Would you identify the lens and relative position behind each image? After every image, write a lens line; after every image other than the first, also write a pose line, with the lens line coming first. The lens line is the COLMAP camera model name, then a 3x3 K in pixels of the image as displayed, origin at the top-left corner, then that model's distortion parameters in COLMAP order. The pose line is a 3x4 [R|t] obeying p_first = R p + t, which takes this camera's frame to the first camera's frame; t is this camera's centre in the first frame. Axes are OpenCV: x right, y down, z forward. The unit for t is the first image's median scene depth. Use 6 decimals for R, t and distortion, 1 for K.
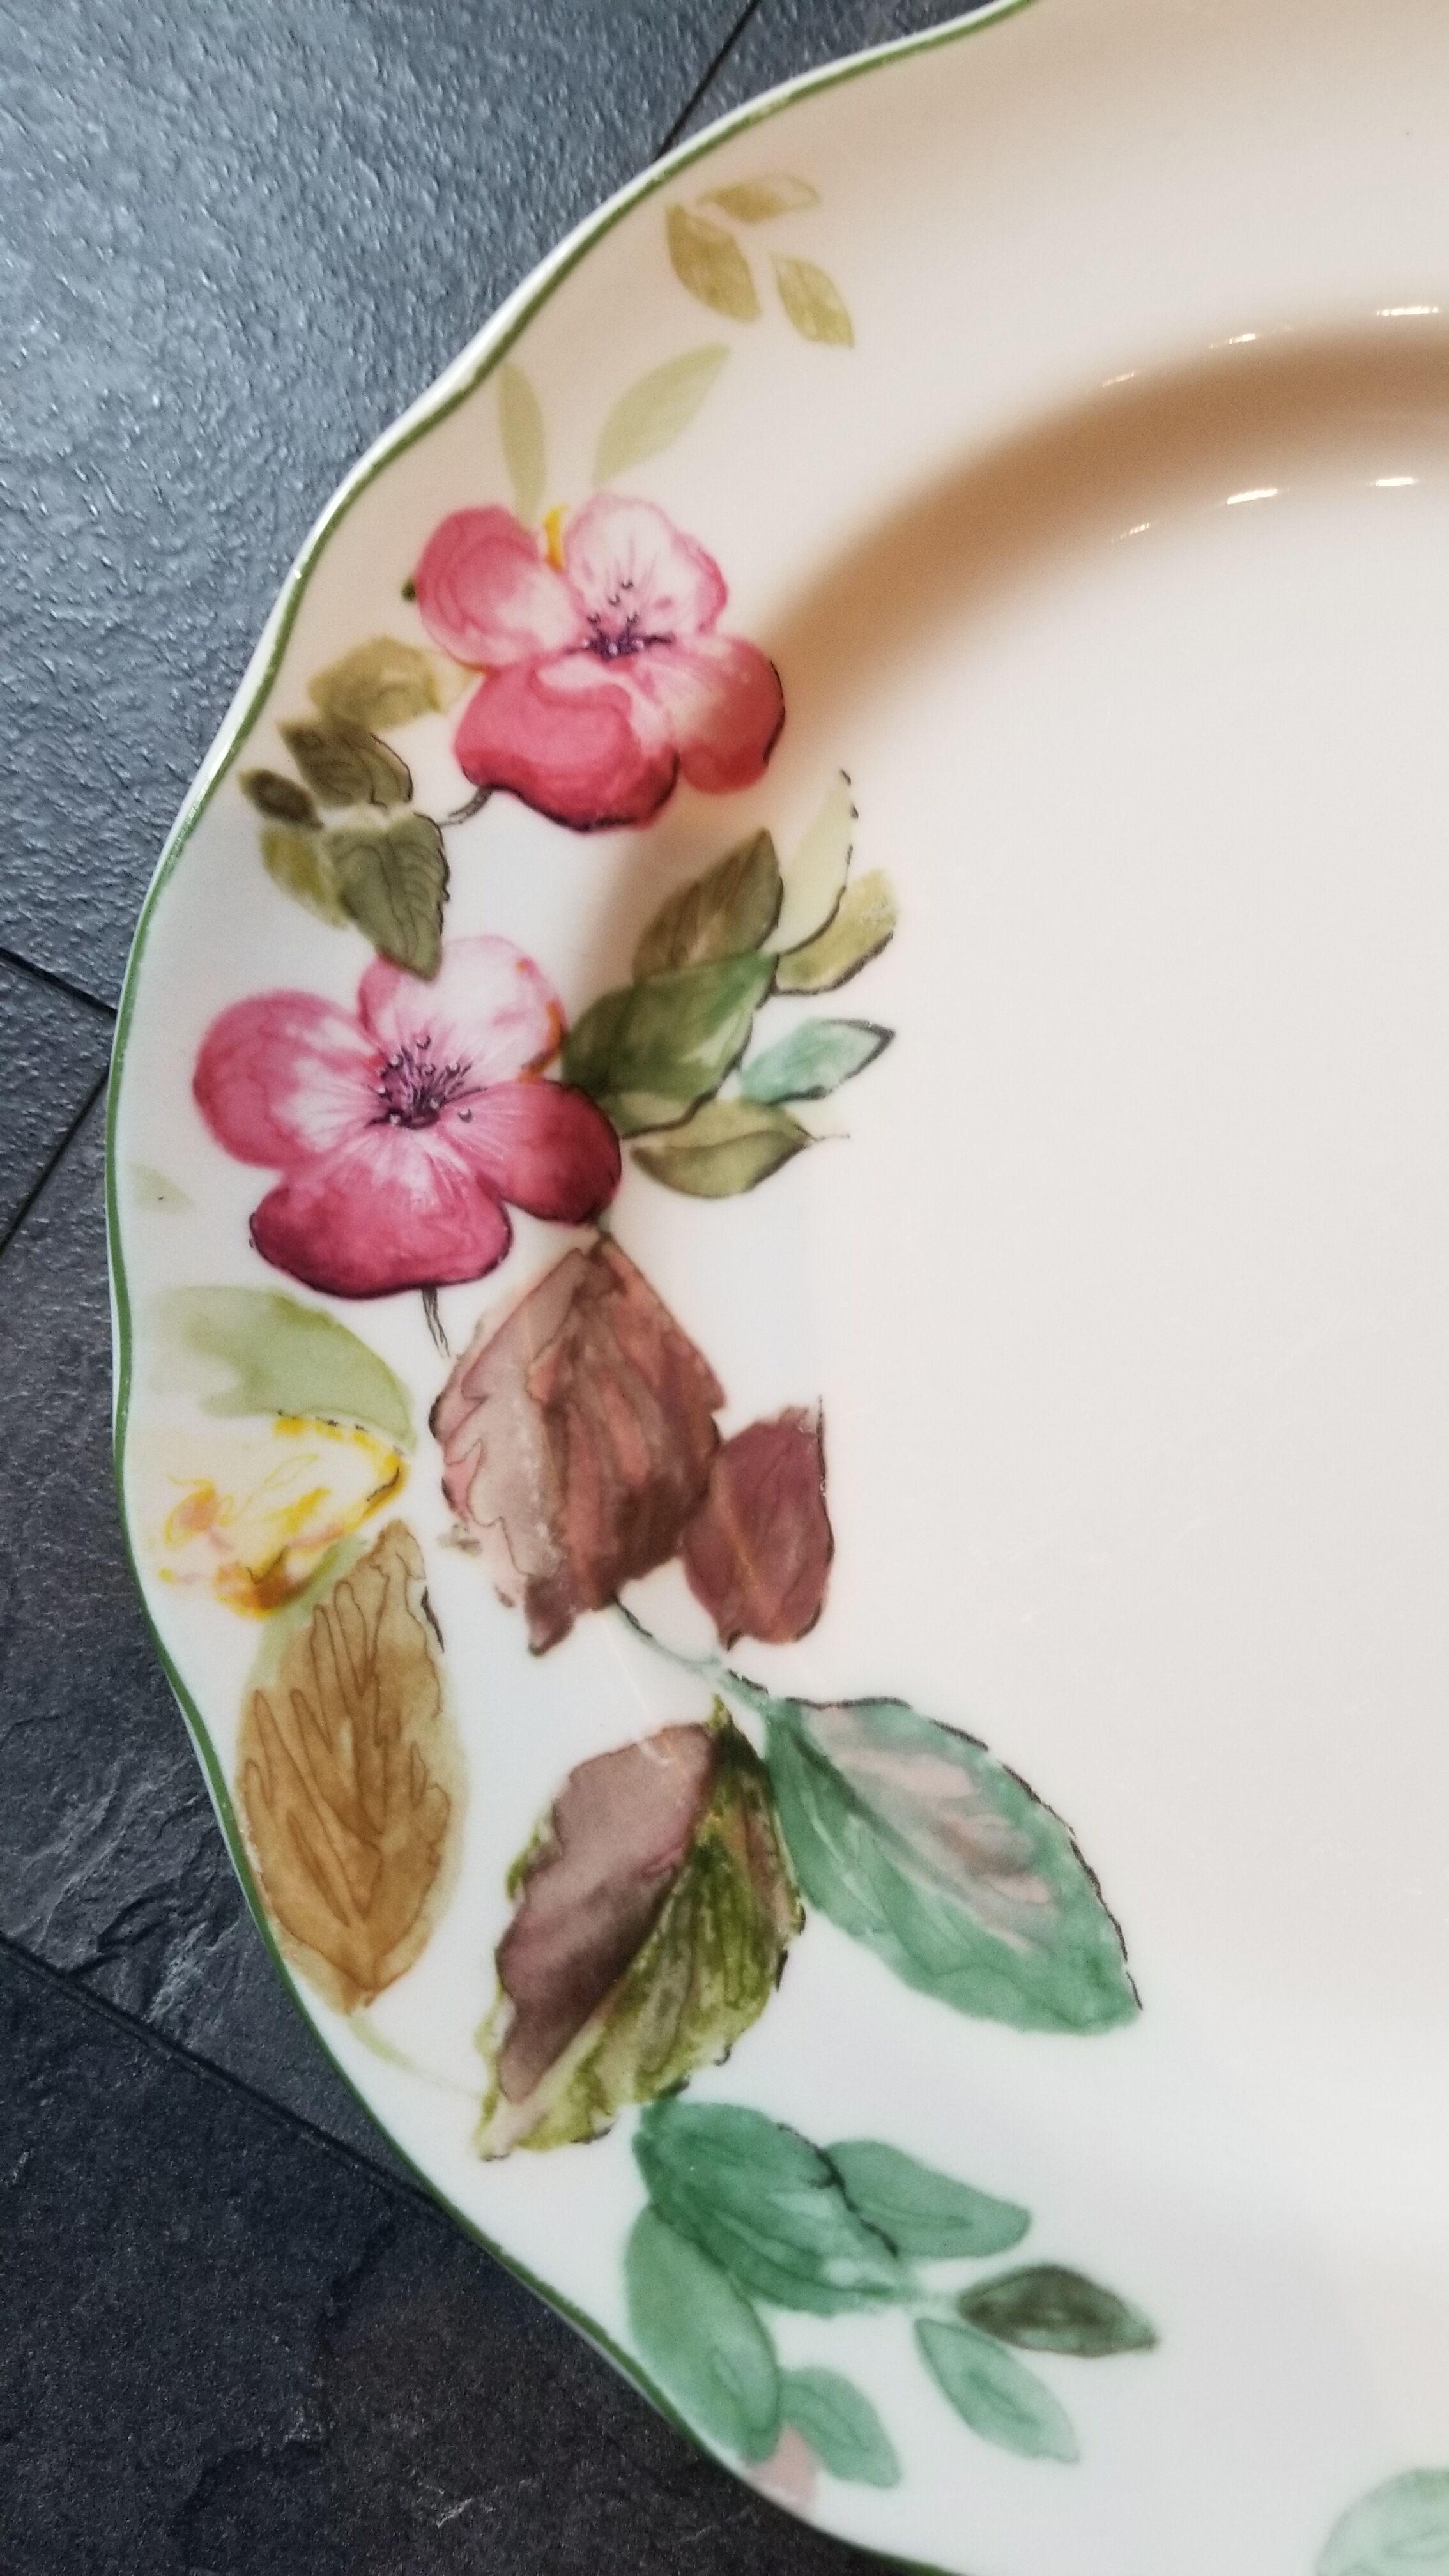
lens RADIAL K [[1942.2, 0, 795.6], [0, 1942.2, 1292.9], [0, 0, 1]] dist [0.139043, -0.274000]
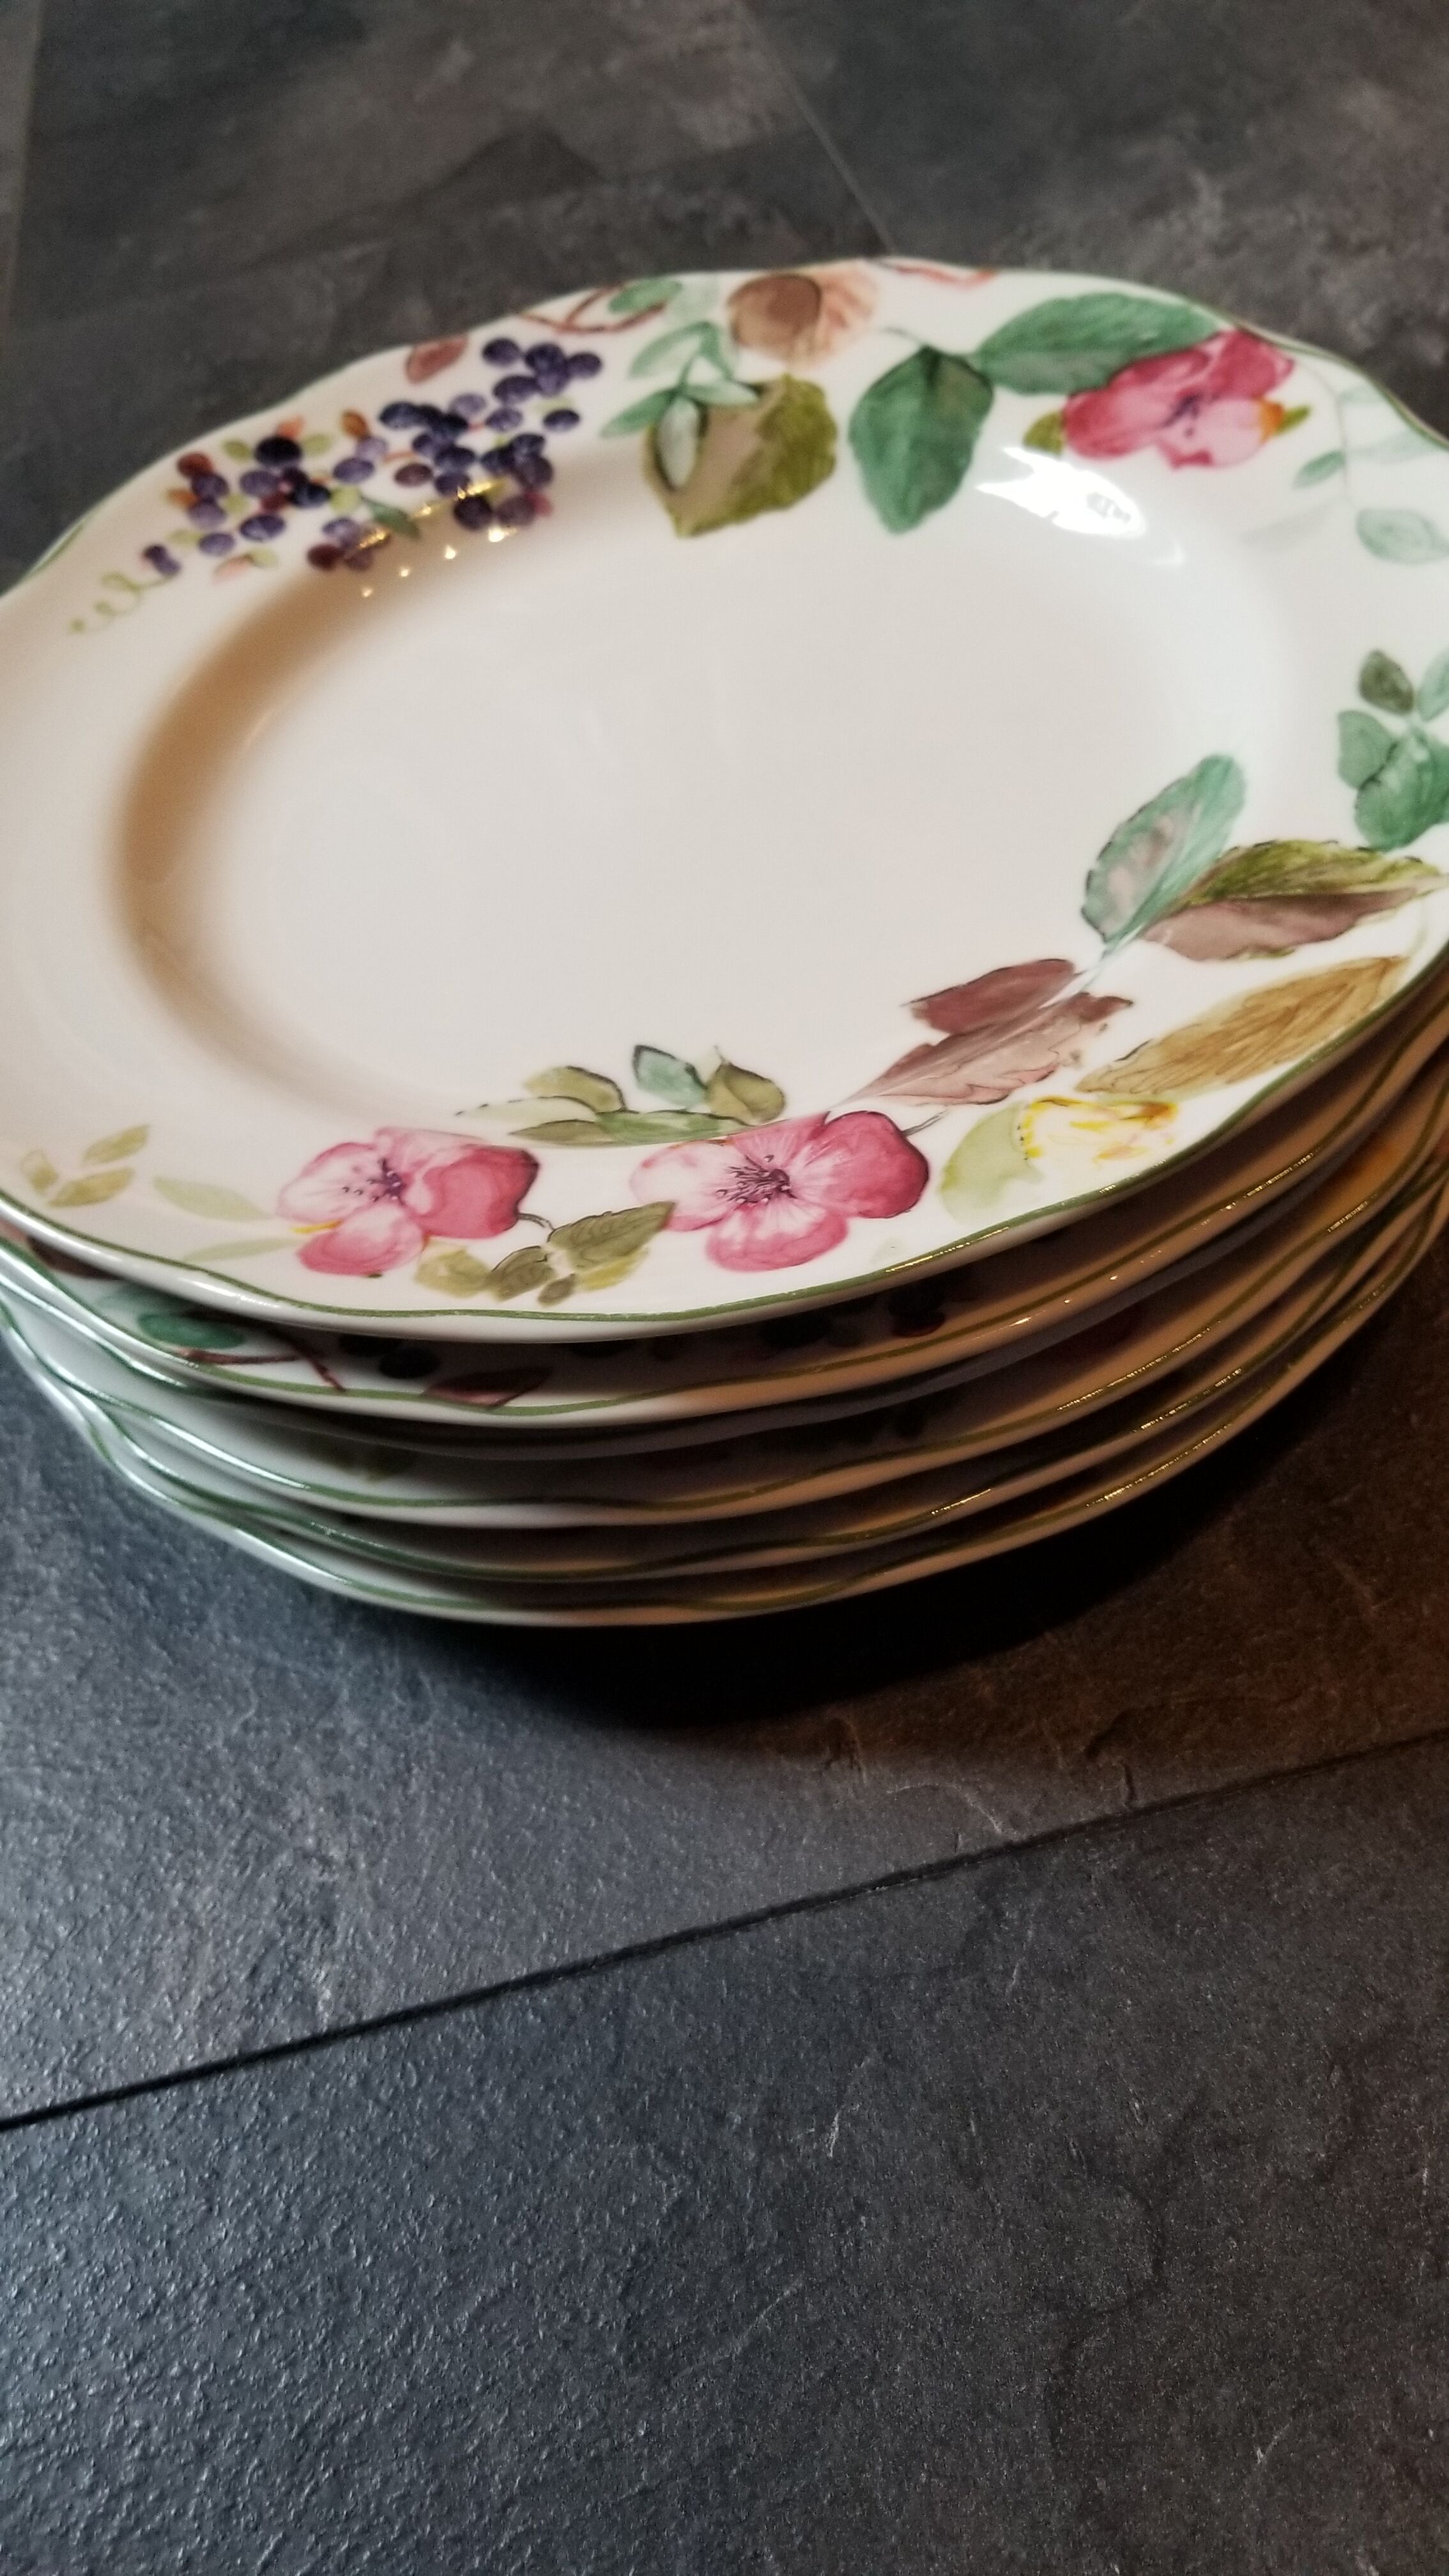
lens RADIAL K [[1942.2, 0, 795.6], [0, 1942.2, 1292.9], [0, 0, 1]] dist [0.139043, -0.274000]
pose [[-0.251218, -0.706503, 0.661622, -1.104636], [0.967405, -0.205797, 0.147566, -0.285878], [0.031904, 0.677128, 0.735174, 0.105367]]
